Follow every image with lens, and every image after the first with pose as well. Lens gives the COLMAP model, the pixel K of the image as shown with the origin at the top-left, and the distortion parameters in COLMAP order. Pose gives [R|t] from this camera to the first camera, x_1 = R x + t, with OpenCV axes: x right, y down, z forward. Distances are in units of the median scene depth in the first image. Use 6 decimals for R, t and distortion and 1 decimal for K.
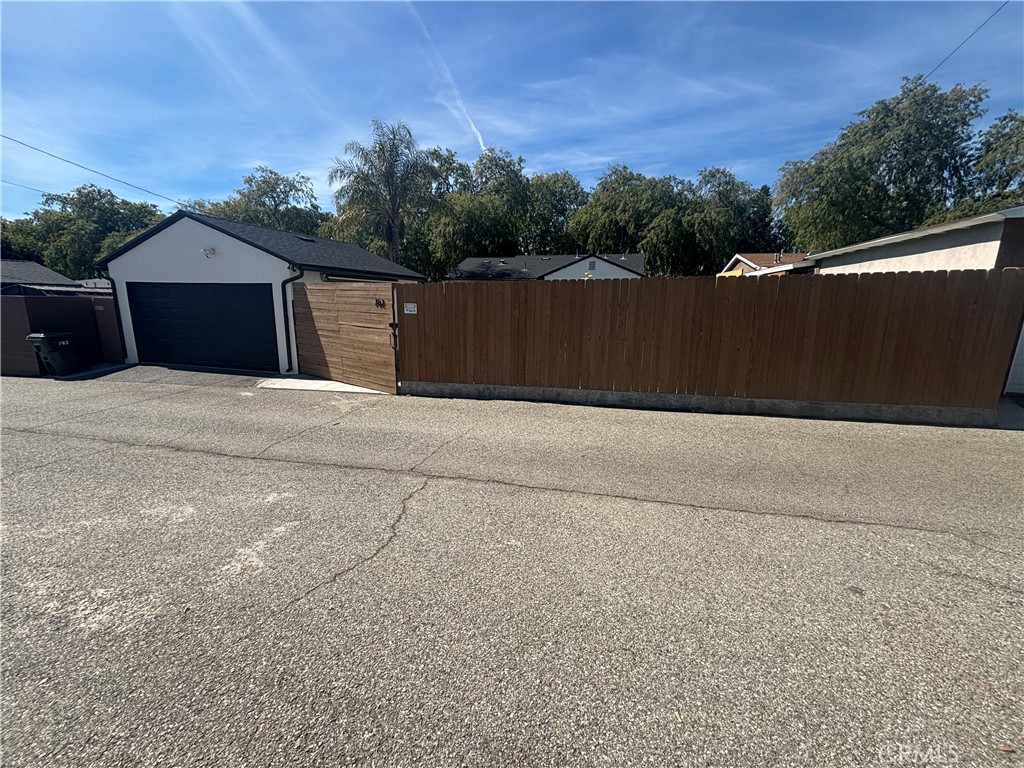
lens RADIAL K [[415.4, 0, 509.2], [0, 415.4, 382.5], [0, 0, 1]] dist [-0.004370, 0.001660]
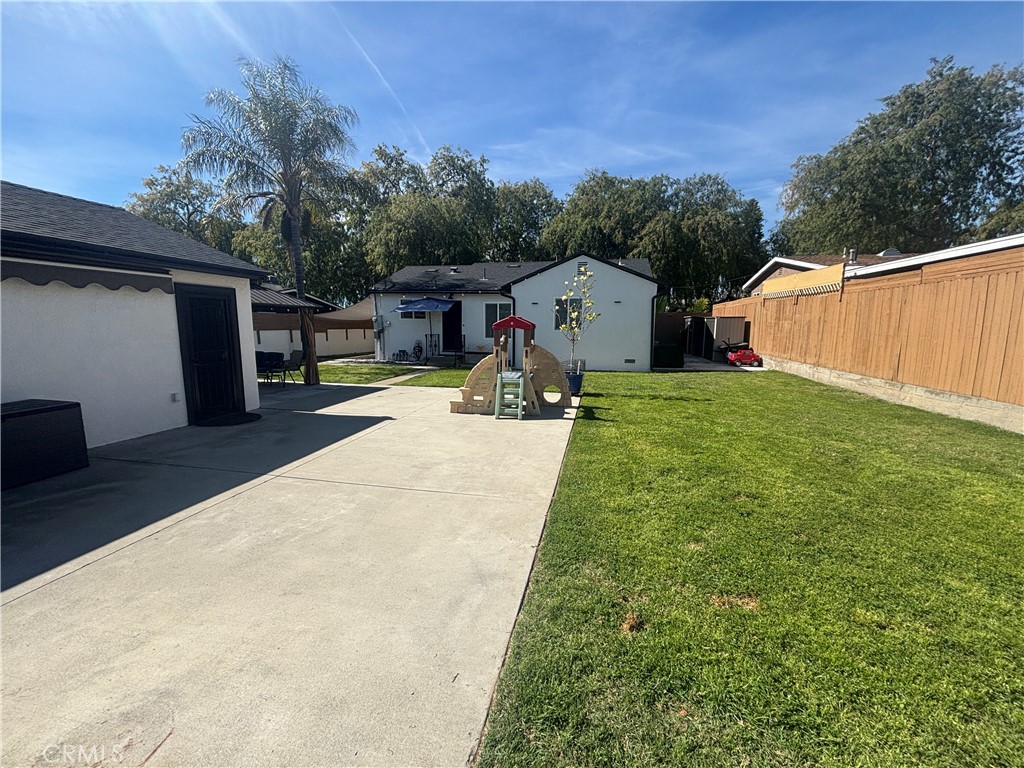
lens RADIAL K [[415.4, 0, 510.5], [0, 415.4, 384.2], [0, 0, 1]] dist [-0.004370, 0.001660]
pose [[0.997698, -0.018153, 0.065331, 0.021161], [0.022069, 0.997971, -0.059719, -0.033887], [-0.064115, 0.061023, 0.996075, 0.201266]]
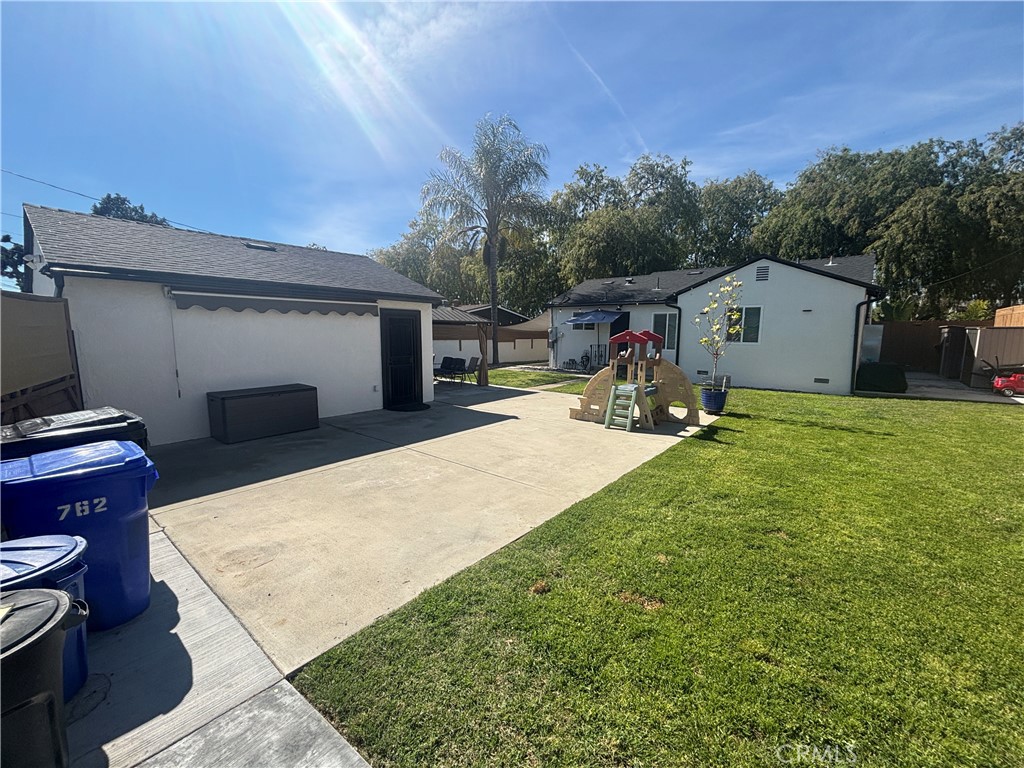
lens RADIAL K [[415.4, 0, 514.0], [0, 415.4, 385.0], [0, 0, 1]] dist [-0.004370, 0.001660]
pose [[0.917716, 0.043177, -0.394885, 0.063763], [-0.074552, 0.995132, -0.064452, -0.033933], [0.390180, 0.088588, 0.916467, 0.188754]]
